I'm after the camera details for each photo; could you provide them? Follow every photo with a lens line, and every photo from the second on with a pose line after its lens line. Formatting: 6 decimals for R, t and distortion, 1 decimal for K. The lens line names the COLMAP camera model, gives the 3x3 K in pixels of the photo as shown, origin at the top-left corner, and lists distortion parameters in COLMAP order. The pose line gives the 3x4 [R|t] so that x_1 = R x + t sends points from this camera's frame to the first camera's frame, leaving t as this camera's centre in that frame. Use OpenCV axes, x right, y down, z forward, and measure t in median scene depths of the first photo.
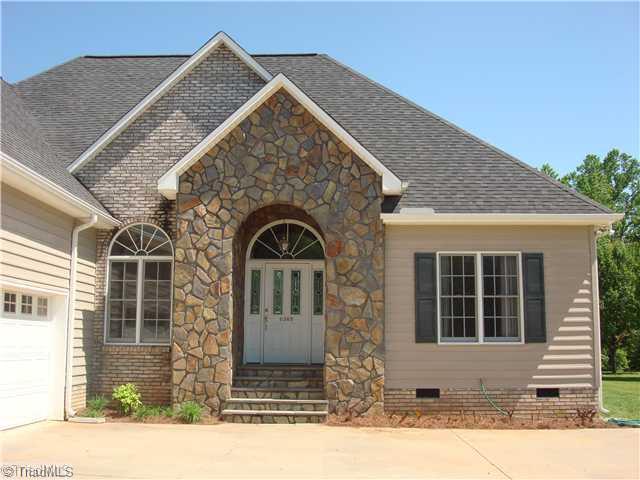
lens RADIAL K [[711.2, 0, 320.0], [0, 711.2, 240.0], [0, 0, 1]] dist [-0.119531, -0.030598]
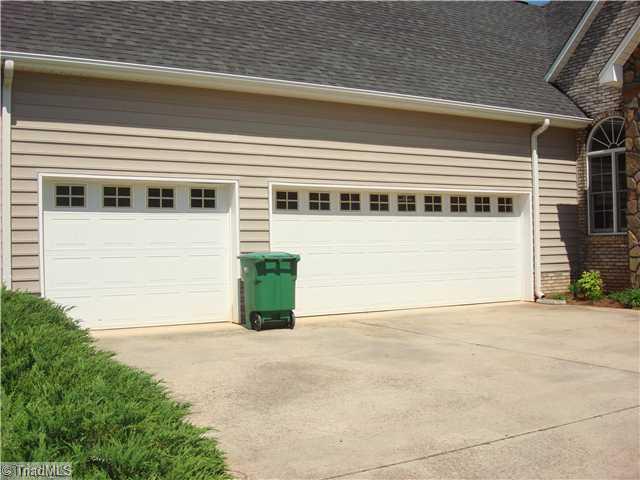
lens RADIAL K [[711.2, 0, 320.0], [0, 711.2, 240.0], [0, 0, 1]] dist [-0.119531, -0.030598]
pose [[0.520323, -0.018442, -0.853770, 0.393556], [0.141138, 0.987875, 0.064676, 0.028765], [0.842226, -0.154152, 0.516617, 0.096147]]
